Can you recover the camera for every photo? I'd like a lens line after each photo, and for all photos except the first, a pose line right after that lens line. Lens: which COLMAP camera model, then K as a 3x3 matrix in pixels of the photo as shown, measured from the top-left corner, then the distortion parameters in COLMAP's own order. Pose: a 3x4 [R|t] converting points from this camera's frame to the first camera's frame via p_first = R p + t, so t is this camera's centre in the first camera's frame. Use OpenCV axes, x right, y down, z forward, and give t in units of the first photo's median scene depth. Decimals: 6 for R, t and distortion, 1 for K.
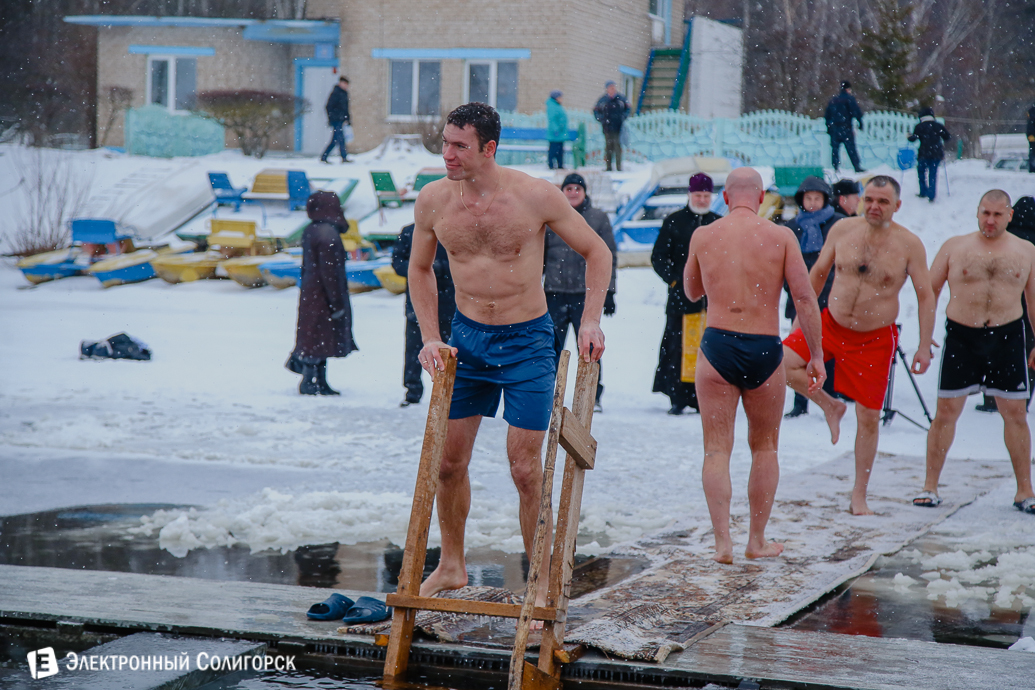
lens RADIAL K [[2427.4, 0, 518.1], [0, 2427.4, 340.2], [0, 0, 1]] dist [0.481732, 0.000000]
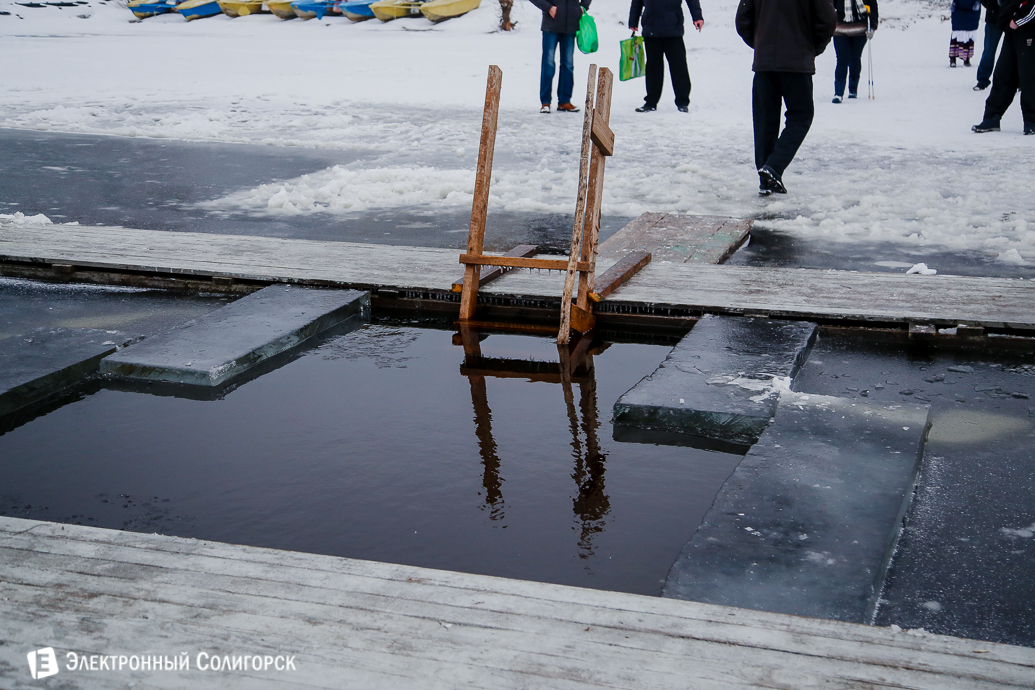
lens RADIAL K [[1545.3, 0, 515.3], [0, 1545.3, 341.4], [0, 0, 1]] dist [0.147830, 0.000000]
pose [[0.998800, -0.031875, 0.037181, -0.040142], [0.024475, 0.982476, 0.184773, -0.003004], [-0.042419, -0.183642, 0.982078, 0.117094]]
